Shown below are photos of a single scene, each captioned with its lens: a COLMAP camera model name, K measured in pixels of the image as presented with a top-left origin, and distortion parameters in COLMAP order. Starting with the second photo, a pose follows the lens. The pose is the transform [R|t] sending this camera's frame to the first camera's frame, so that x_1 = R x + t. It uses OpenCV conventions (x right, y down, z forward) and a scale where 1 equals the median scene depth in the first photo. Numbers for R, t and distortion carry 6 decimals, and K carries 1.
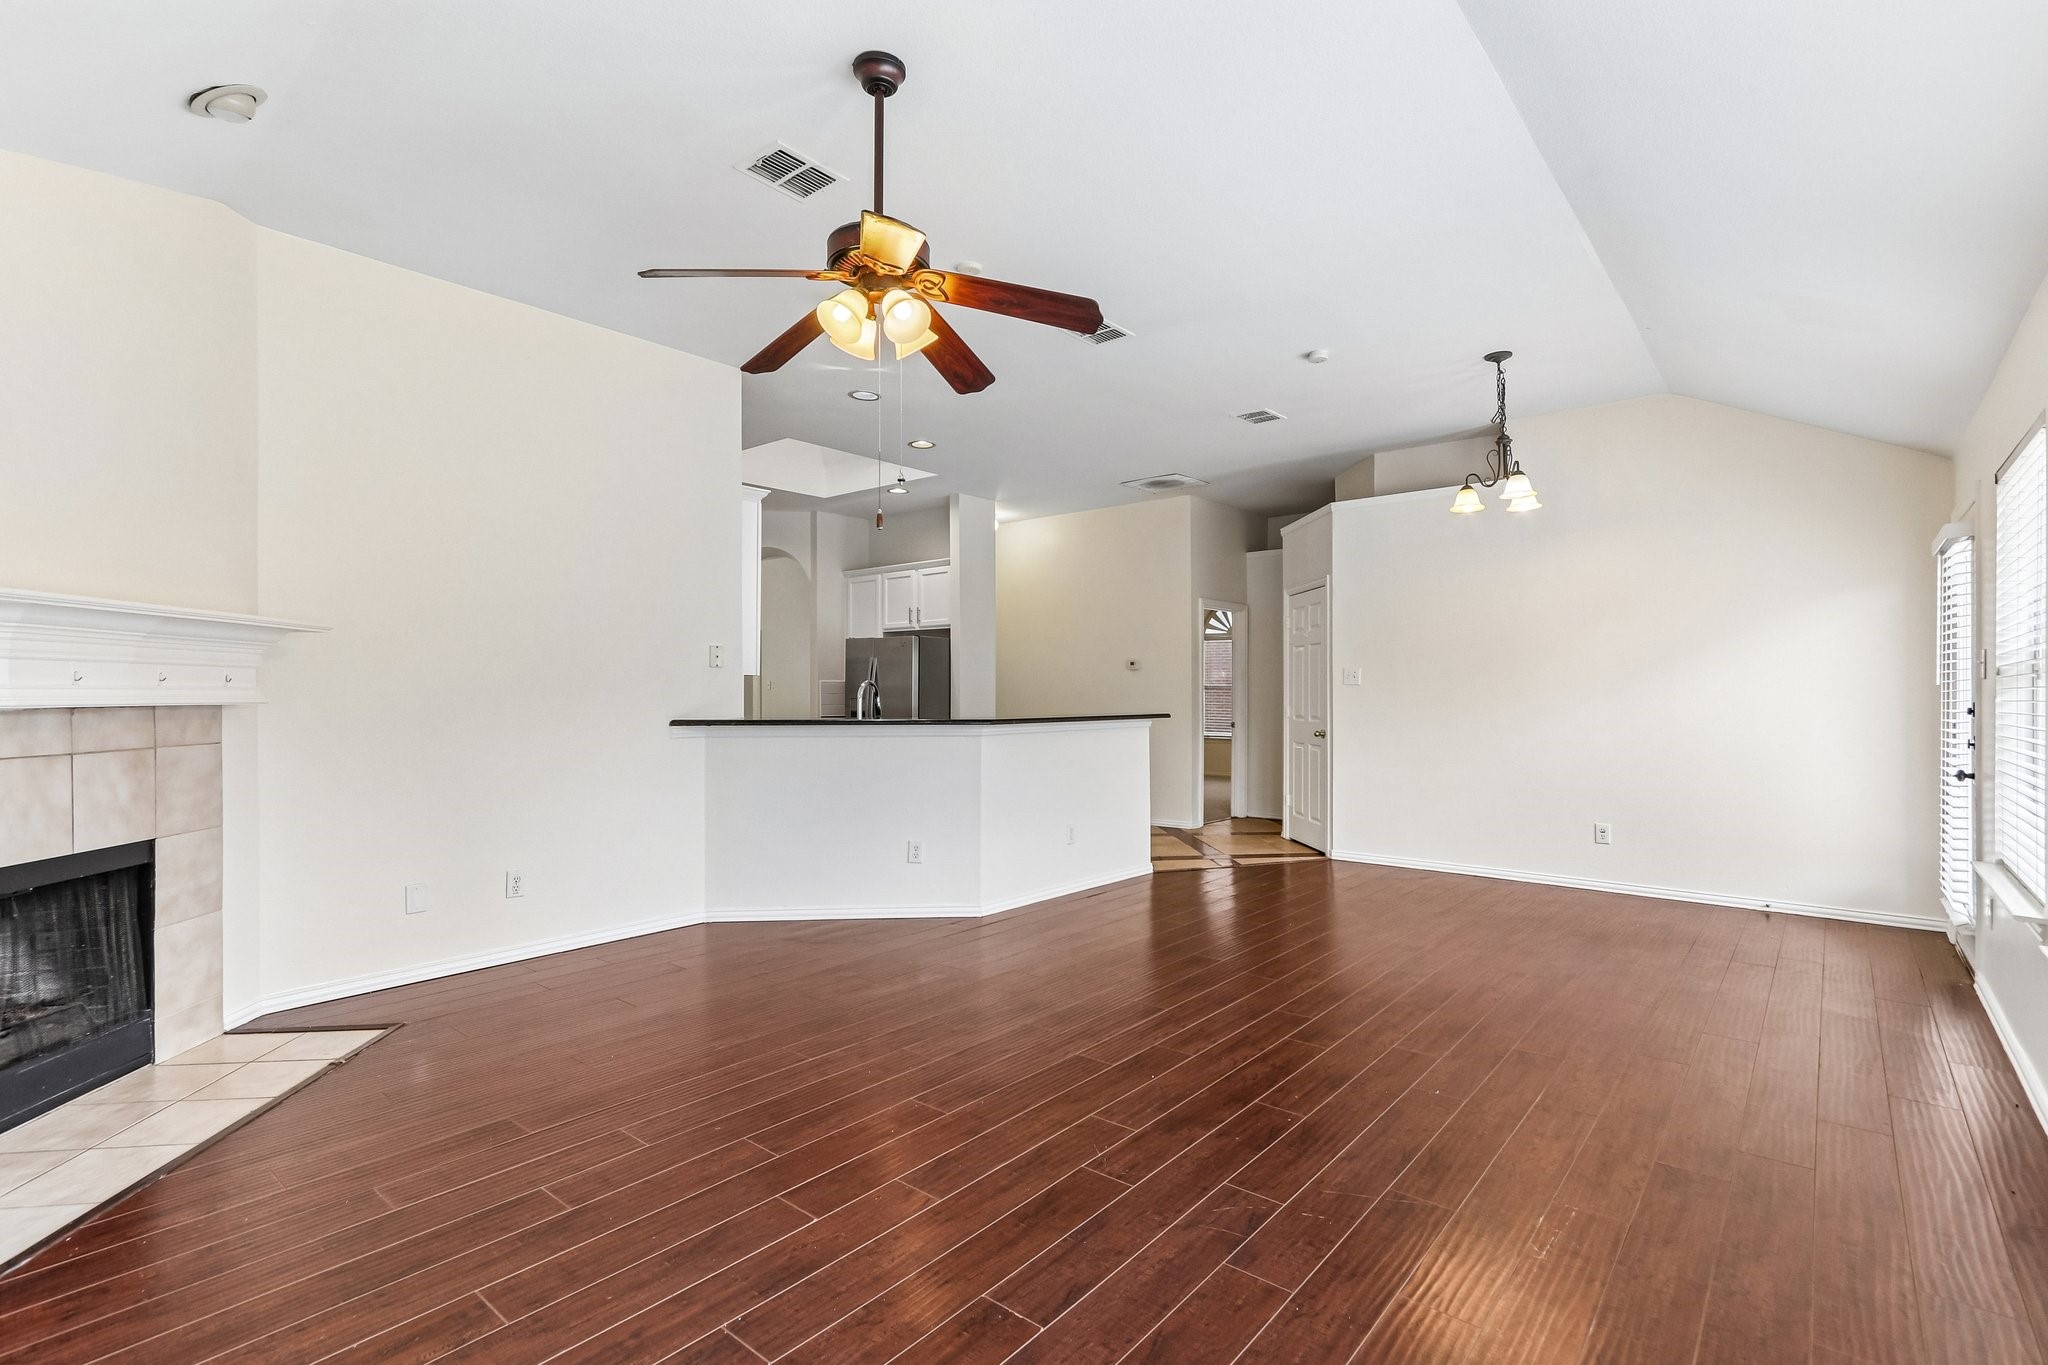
lens RADIAL K [[964.4, 0, 1024.8], [0, 964.4, 695.4], [0, 0, 1]] dist [0.003147, 0.001021]
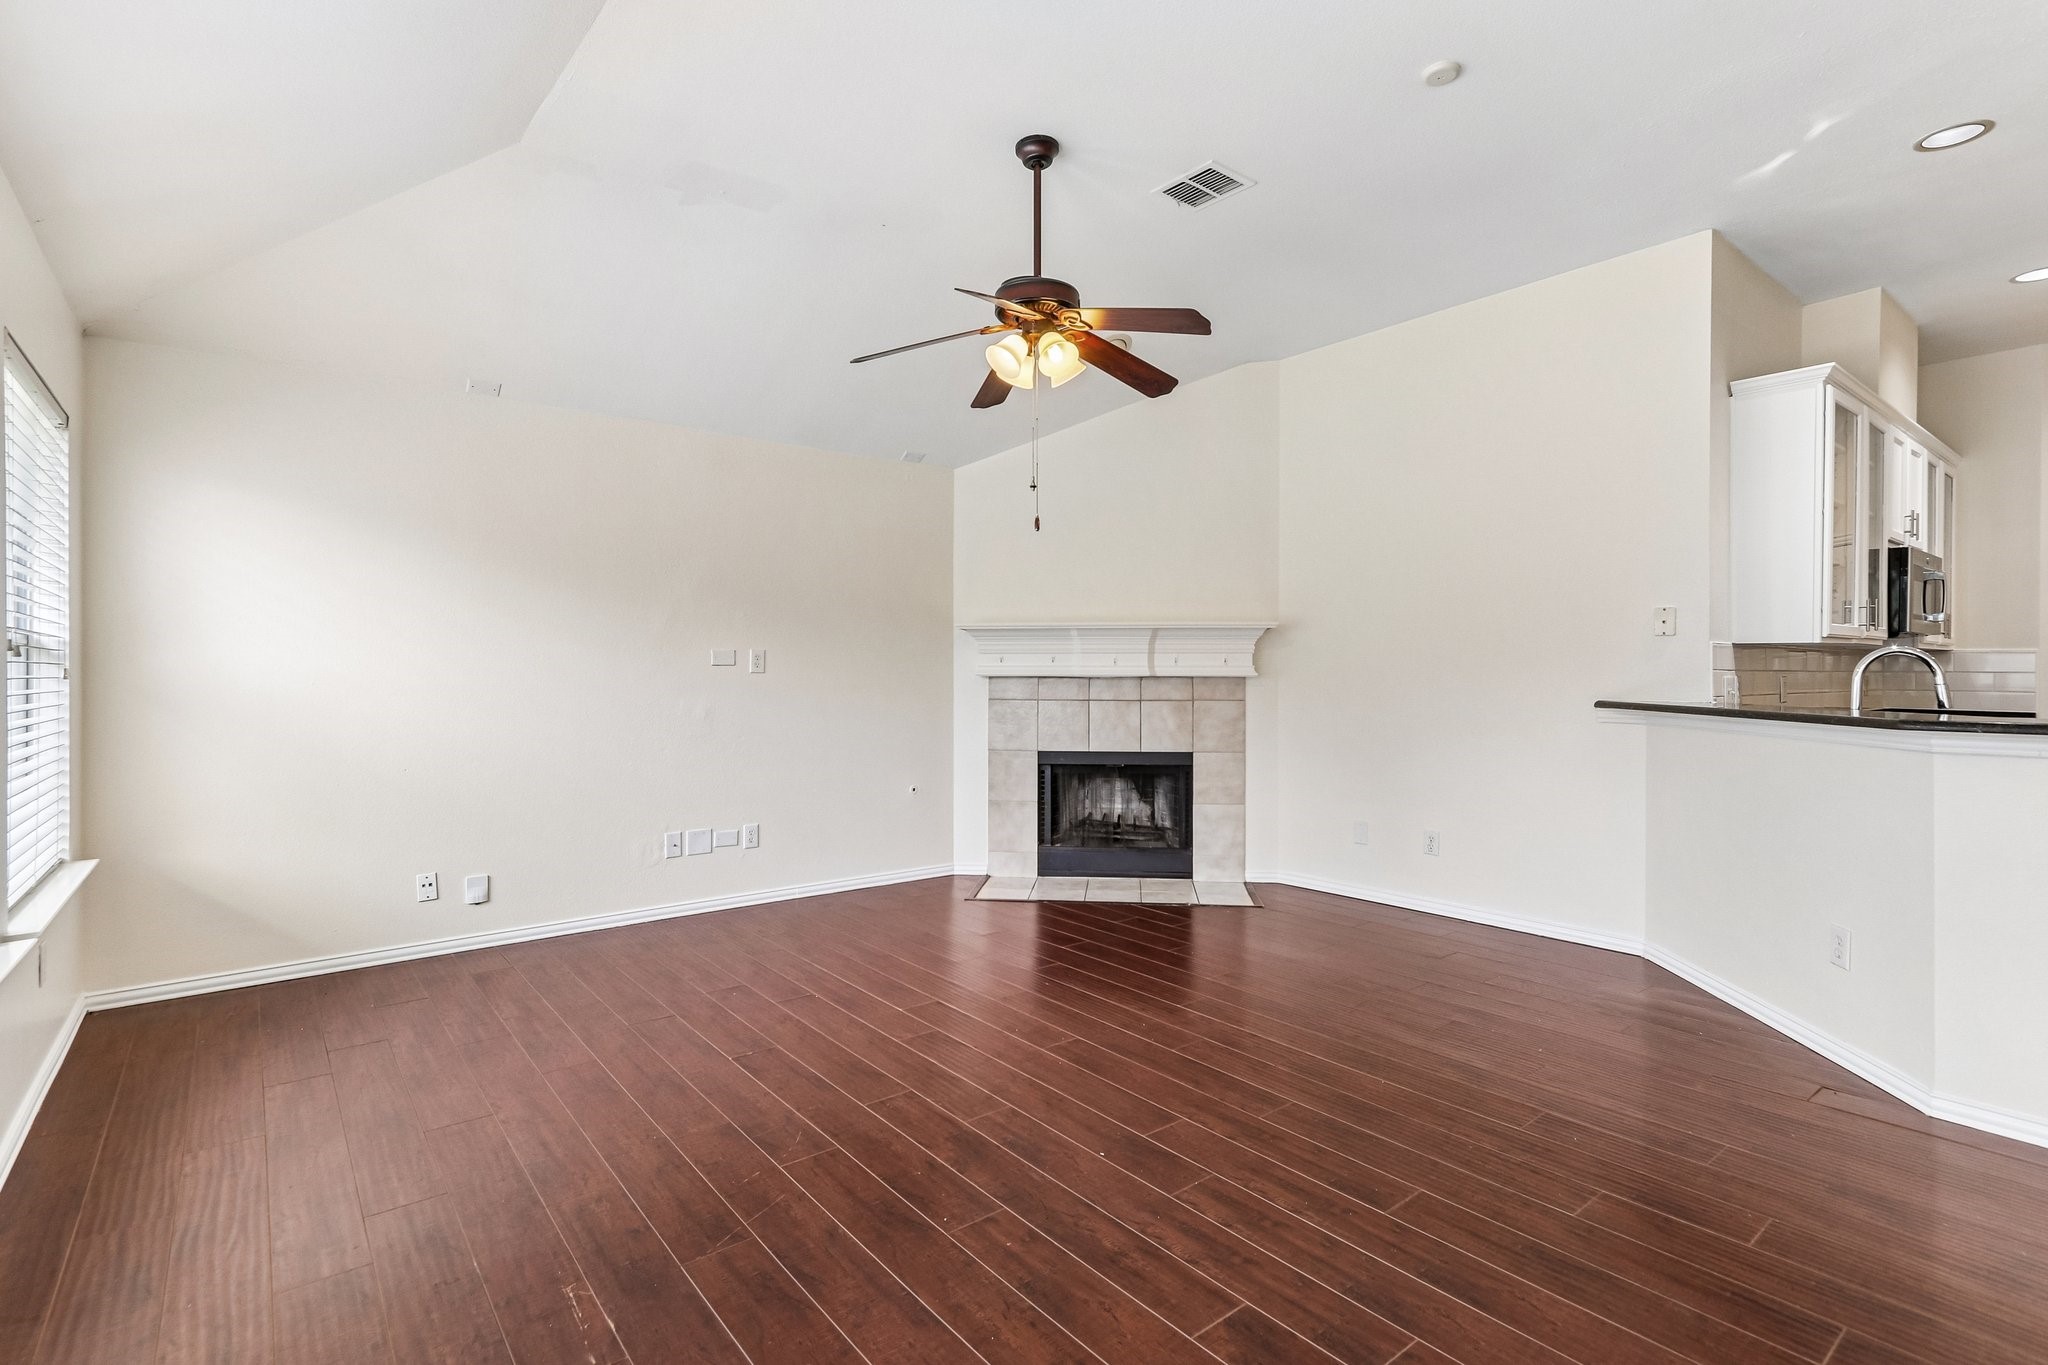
lens RADIAL K [[957.3, 0, 1024.0], [0, 957.3, 678.5], [0, 0, 1]] dist [0.001706, 0.000442]
pose [[-0.193501, 0.007122, -0.981074, 0.807269], [-0.003768, 0.999961, 0.008002, 0.001482], [0.981093, 0.005245, -0.193466, 0.966273]]
